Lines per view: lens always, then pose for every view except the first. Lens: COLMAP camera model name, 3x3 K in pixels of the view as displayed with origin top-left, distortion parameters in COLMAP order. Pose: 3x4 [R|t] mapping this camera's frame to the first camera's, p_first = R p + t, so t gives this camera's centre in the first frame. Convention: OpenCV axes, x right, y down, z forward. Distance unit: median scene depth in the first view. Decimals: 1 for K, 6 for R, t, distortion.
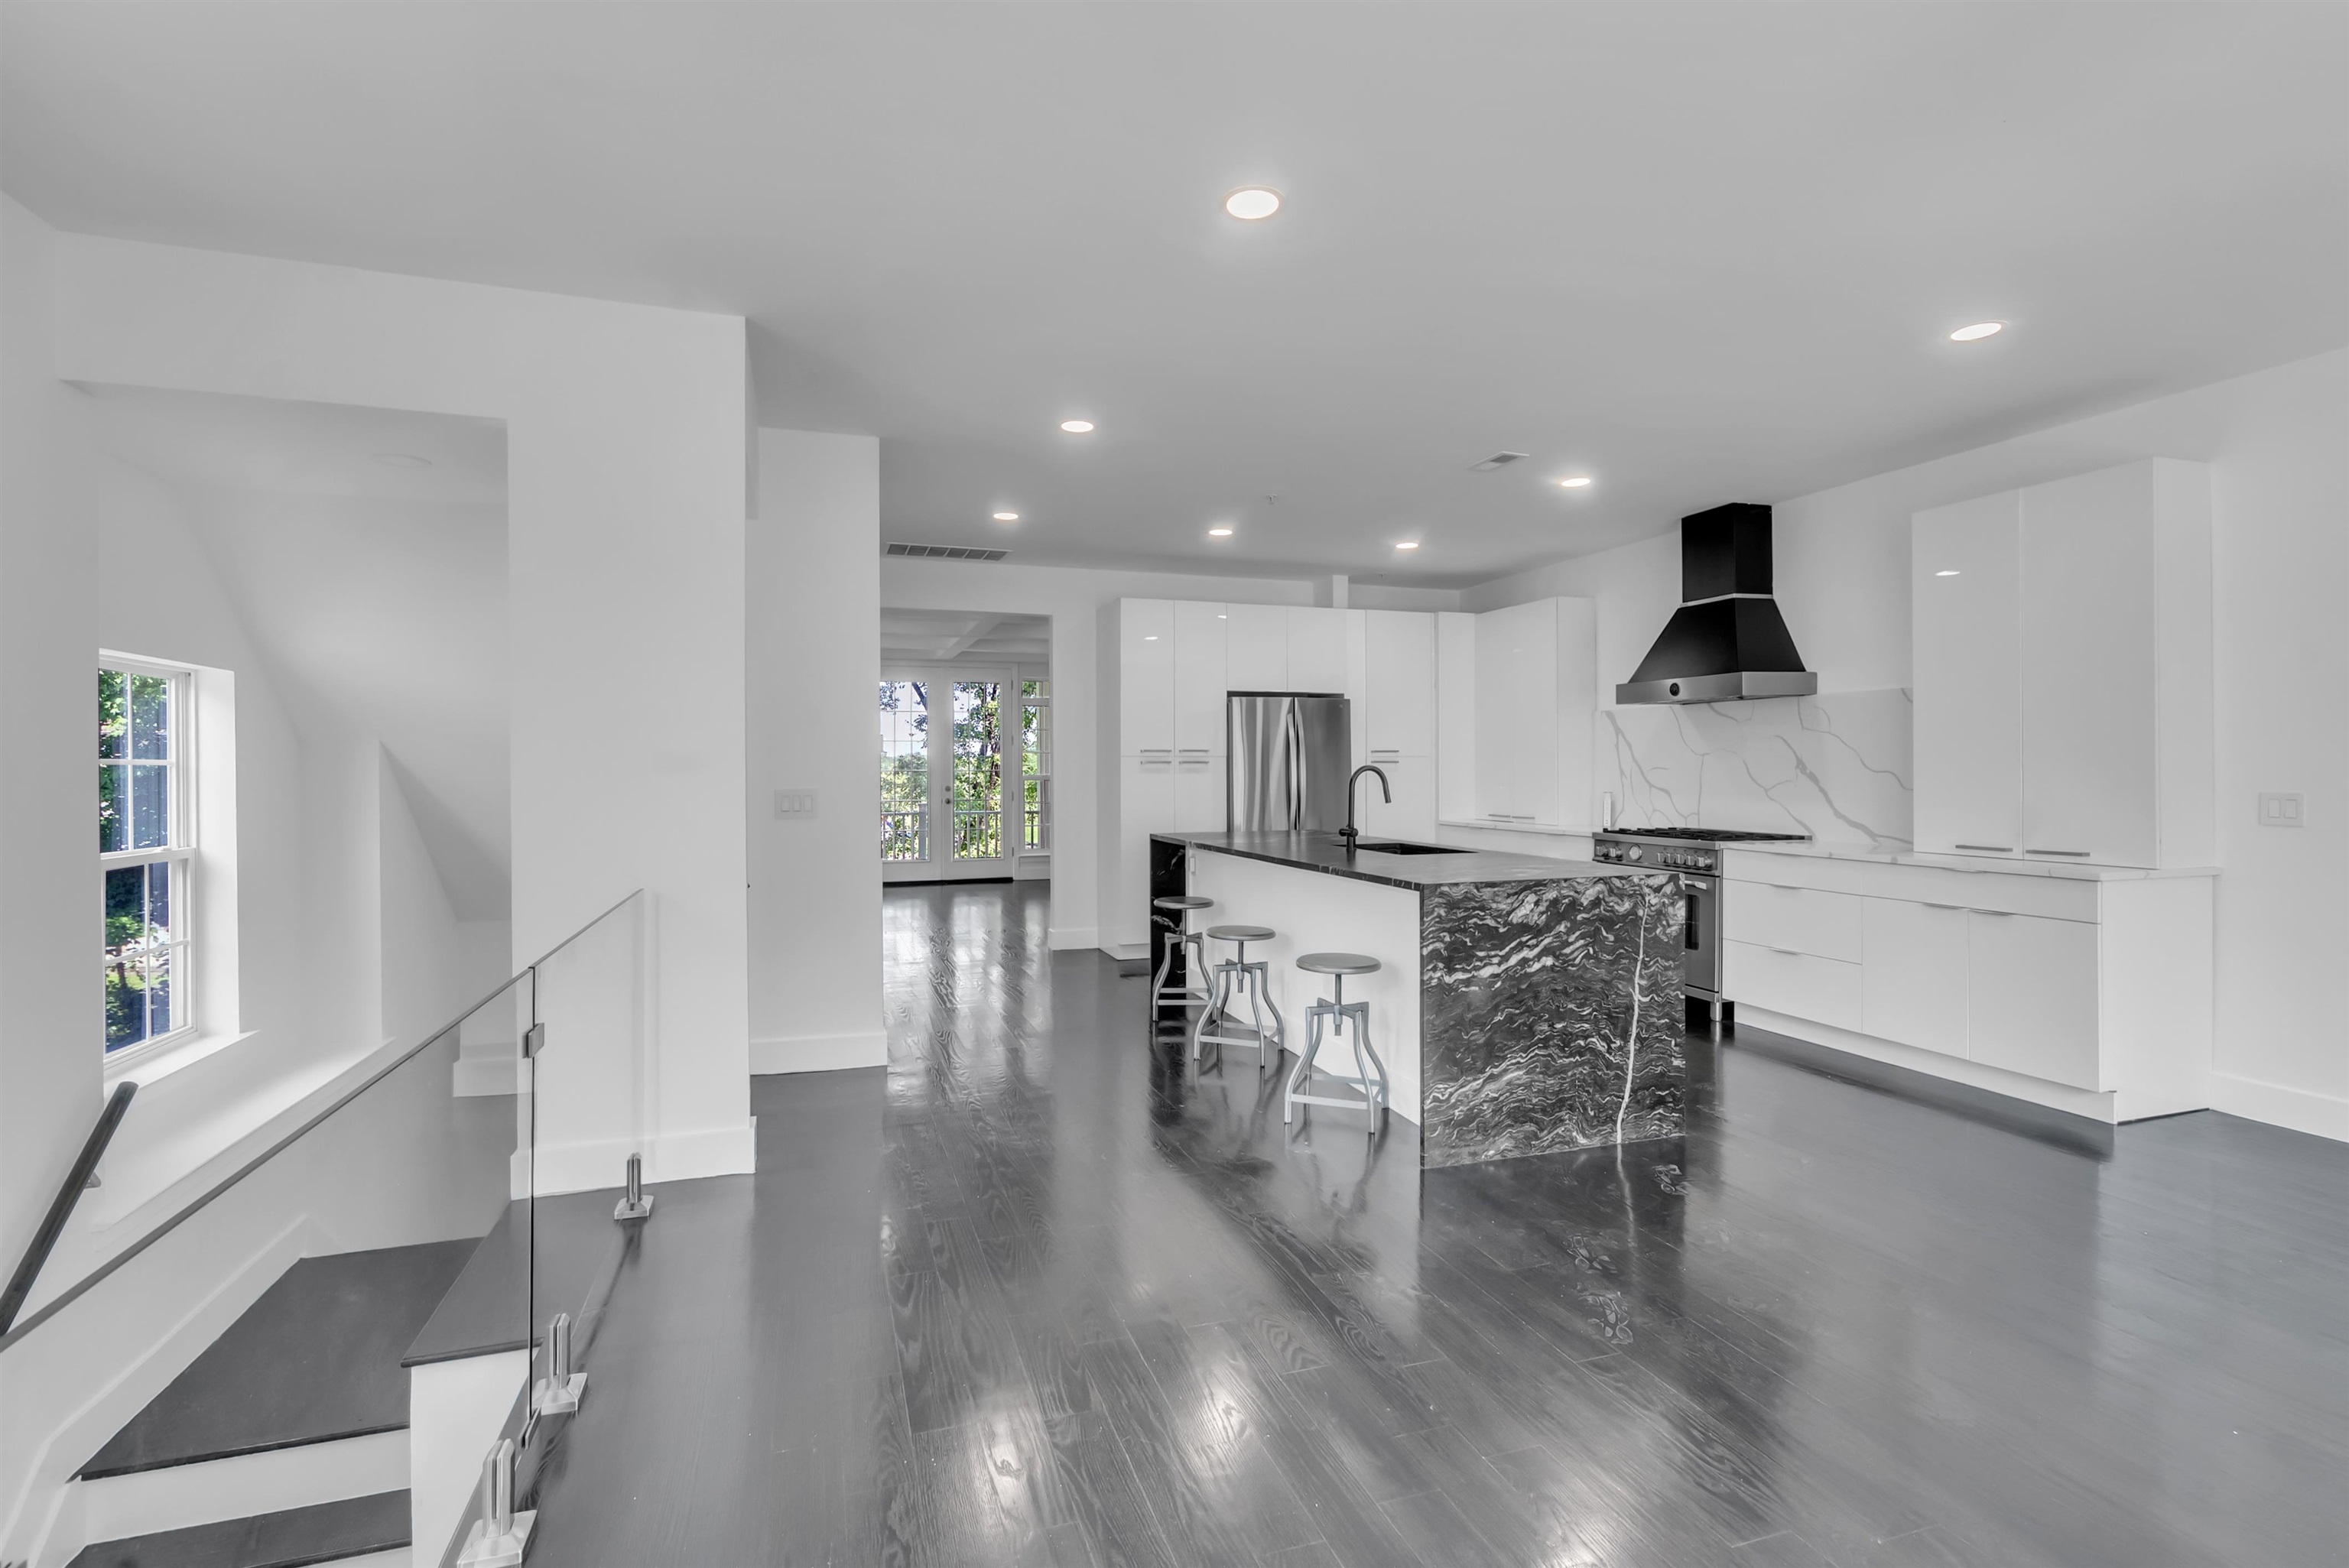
lens RADIAL K [[1078.3, 0, 1167.9], [0, 1078.3, 771.8], [0, 0, 1]] dist [0.000782, 0.000445]
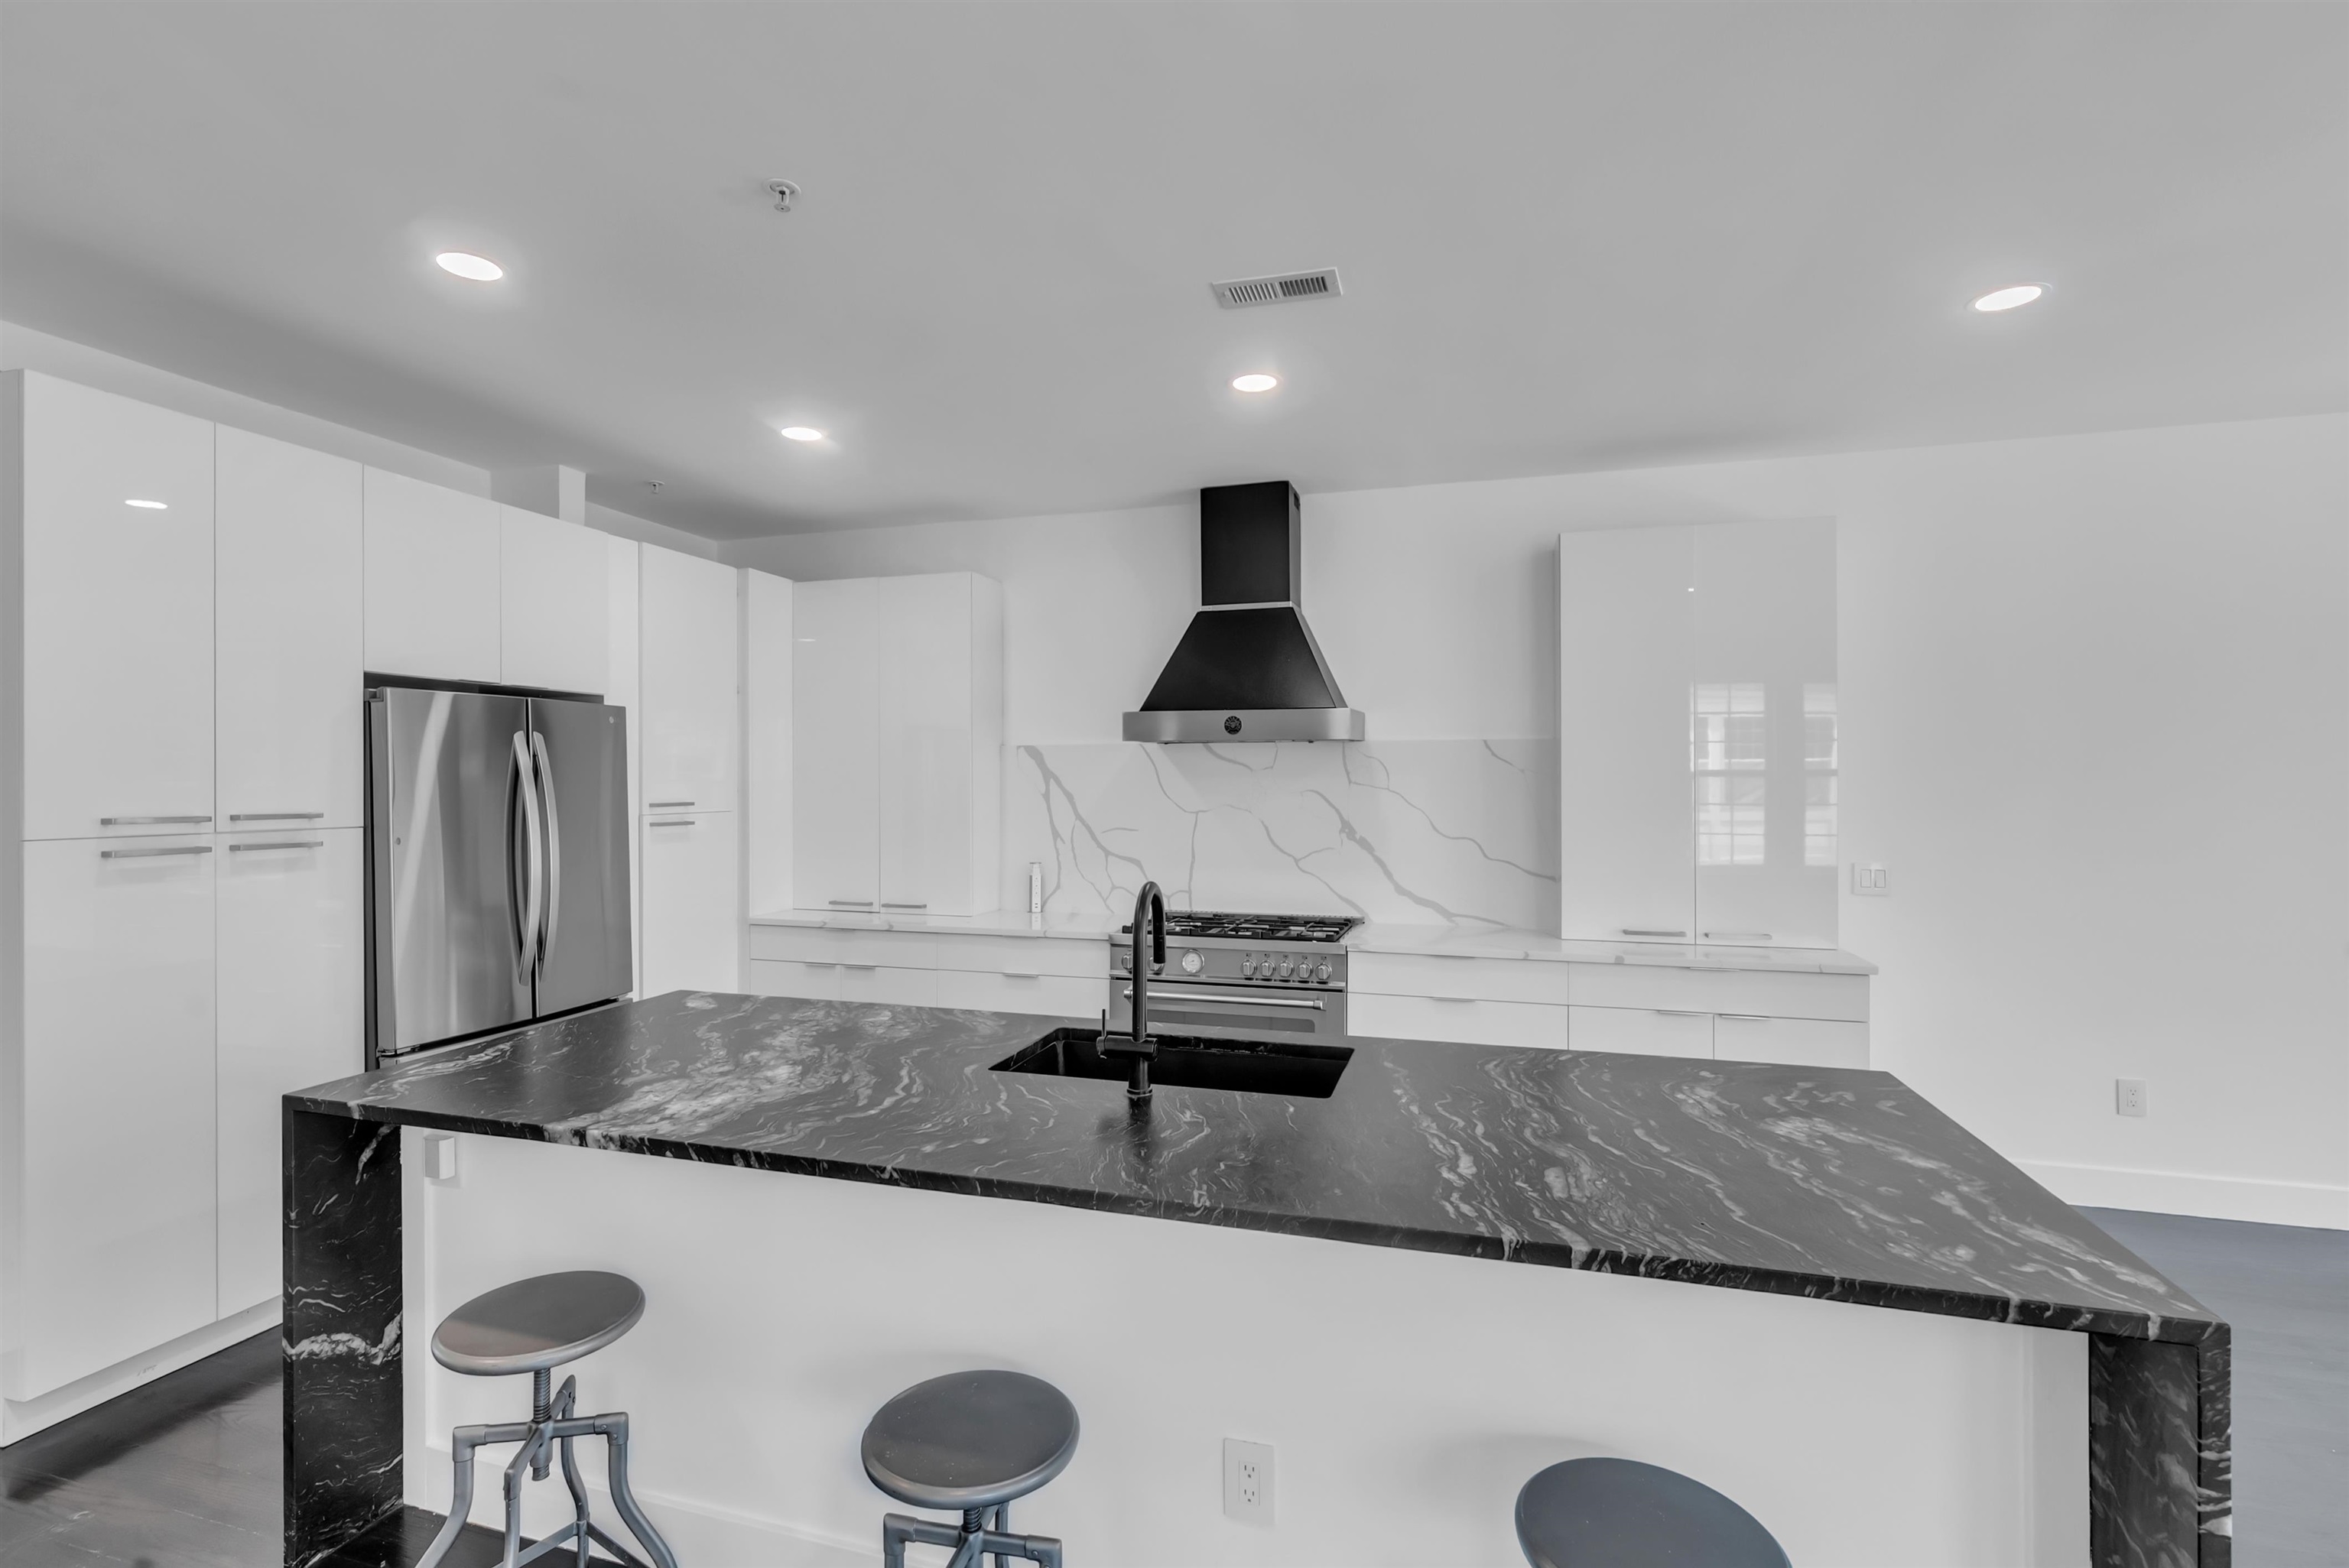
lens RADIAL K [[1078.3, 0, 1157.0], [0, 1078.3, 781.7], [0, 0, 1]] dist [0.000782, 0.000445]
pose [[0.579363, 0.000259, 0.815069, -0.218406], [0.001412, 0.999998, -0.001322, -0.061520], [-0.815068, 0.001917, 0.579362, 1.004727]]
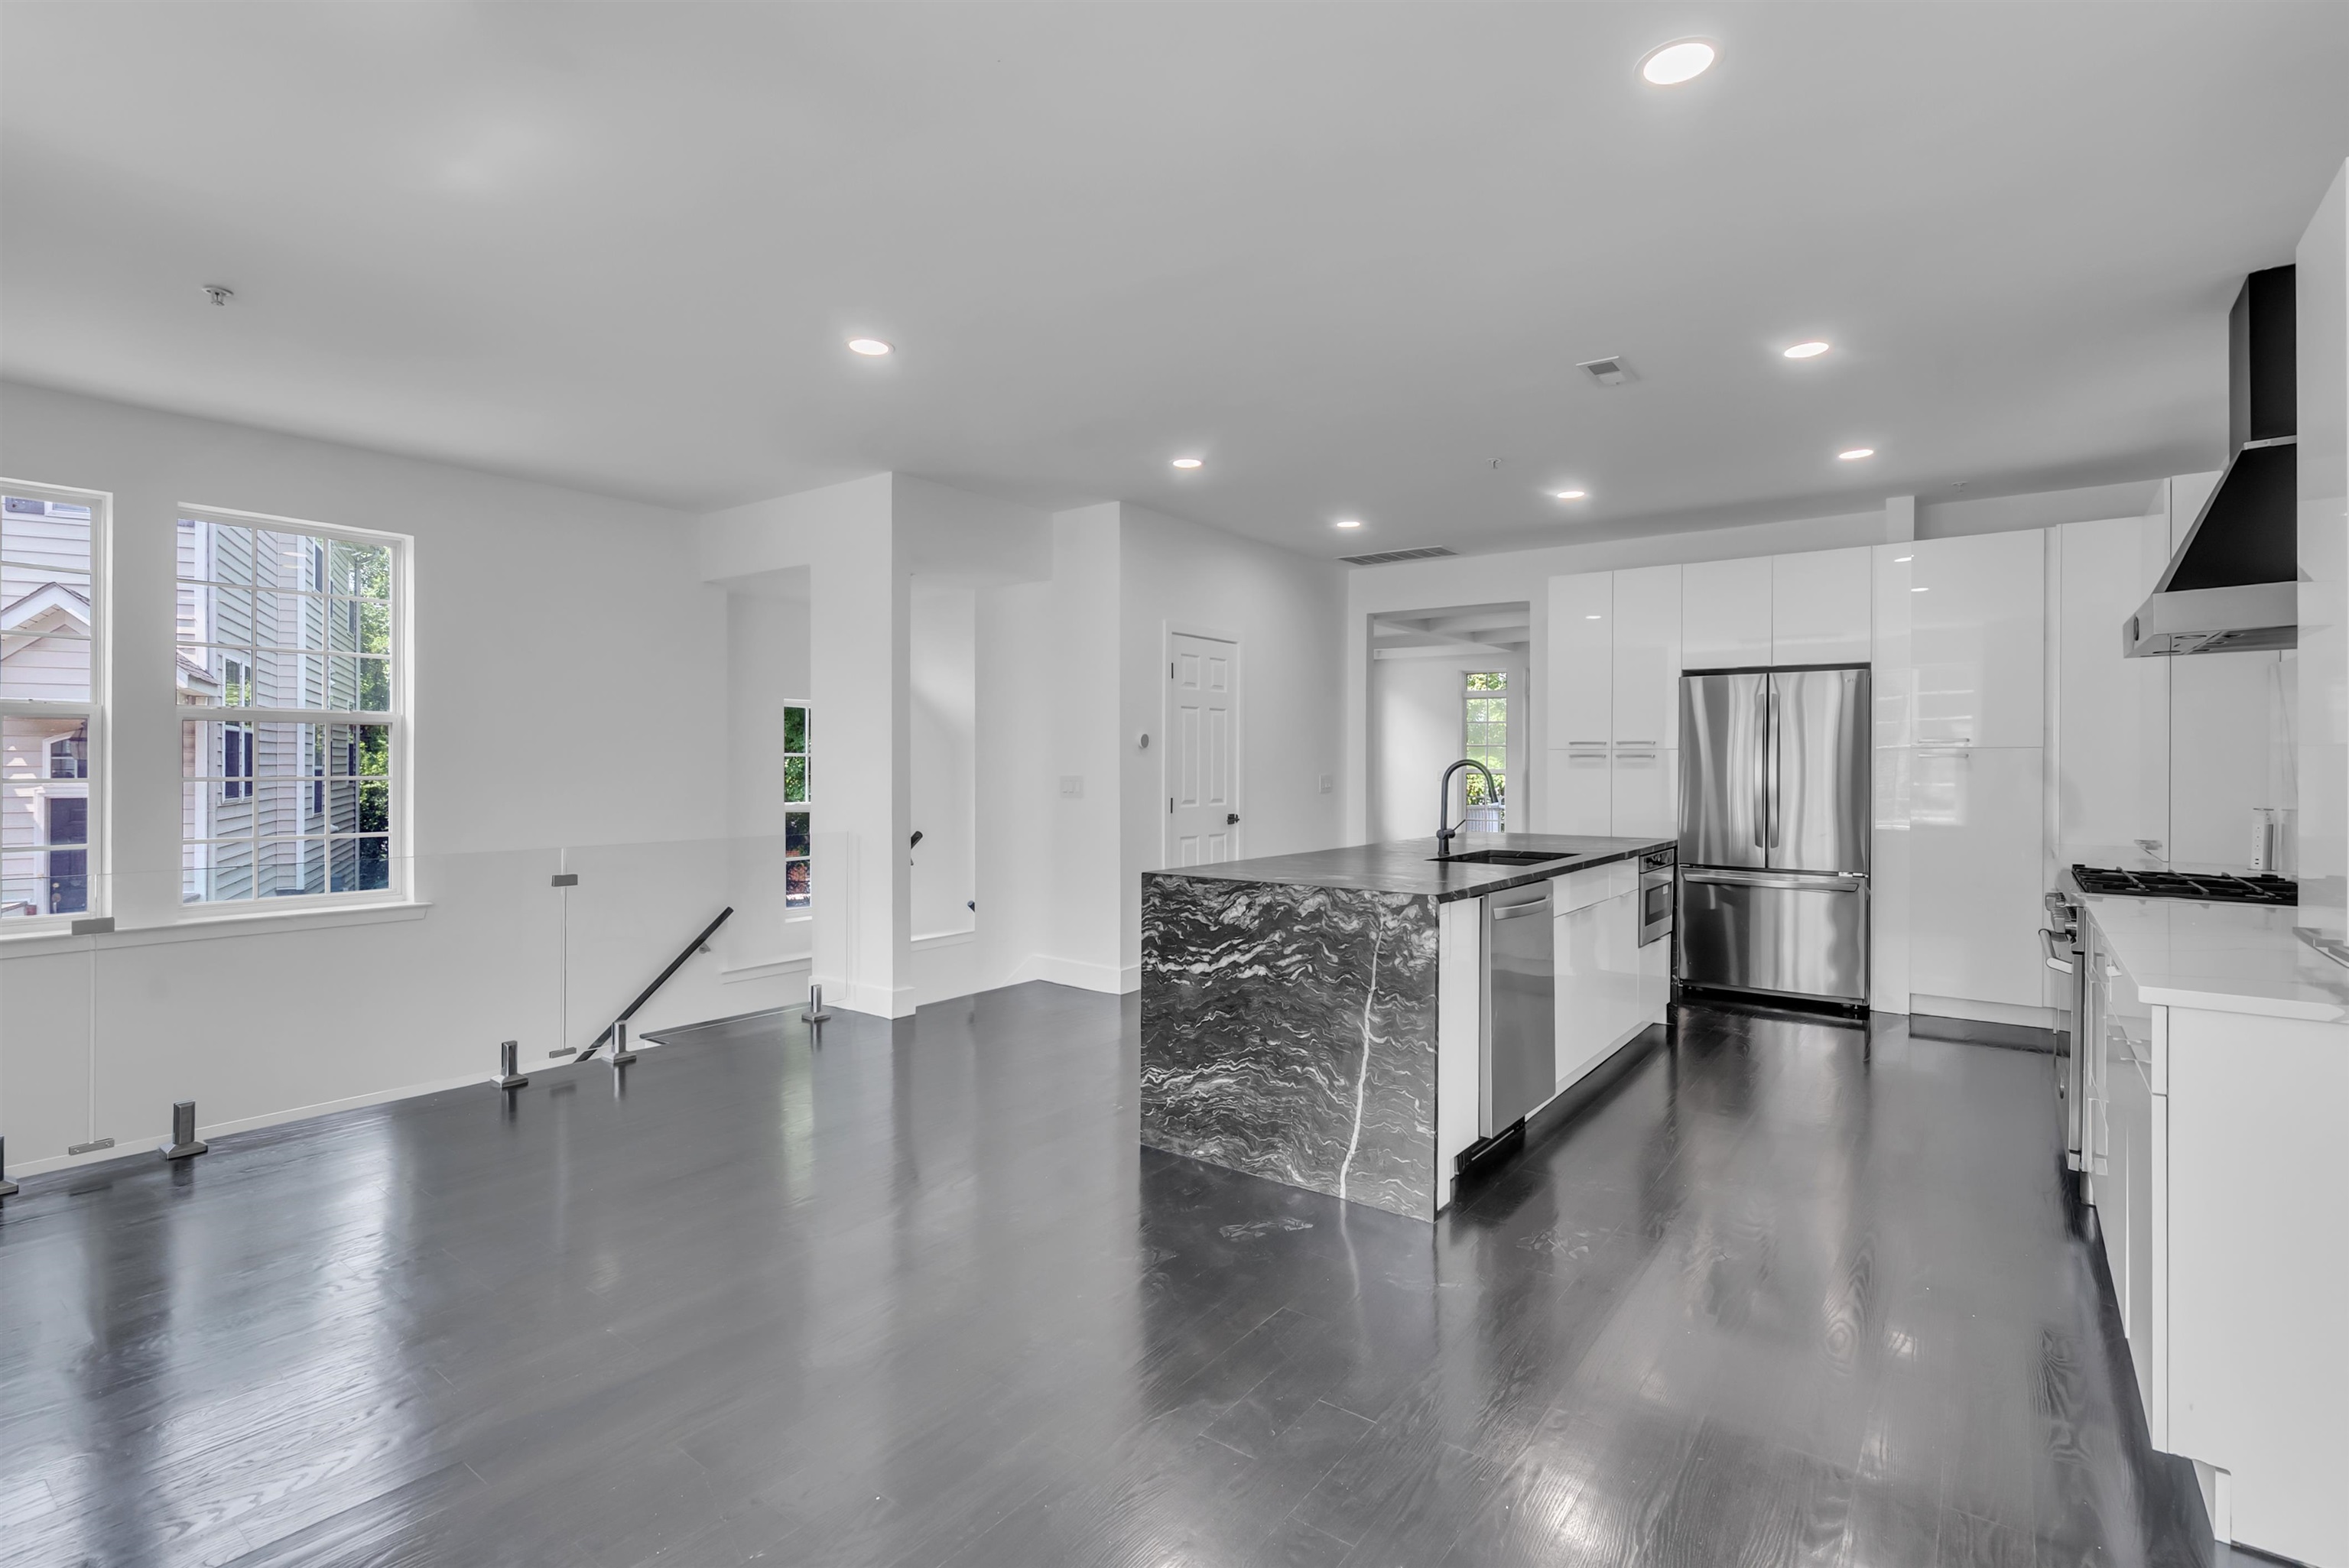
lens RADIAL K [[1100.8, 0, 1163.5], [0, 1100.8, 768.5], [0, 0, 1]] dist [0.001716, 0.002526]
pose [[0.572998, 0.009446, -0.819502, 1.047167], [-0.006855, 0.999954, 0.006732, -0.003920], [0.819528, 0.001760, 0.573037, 0.375716]]
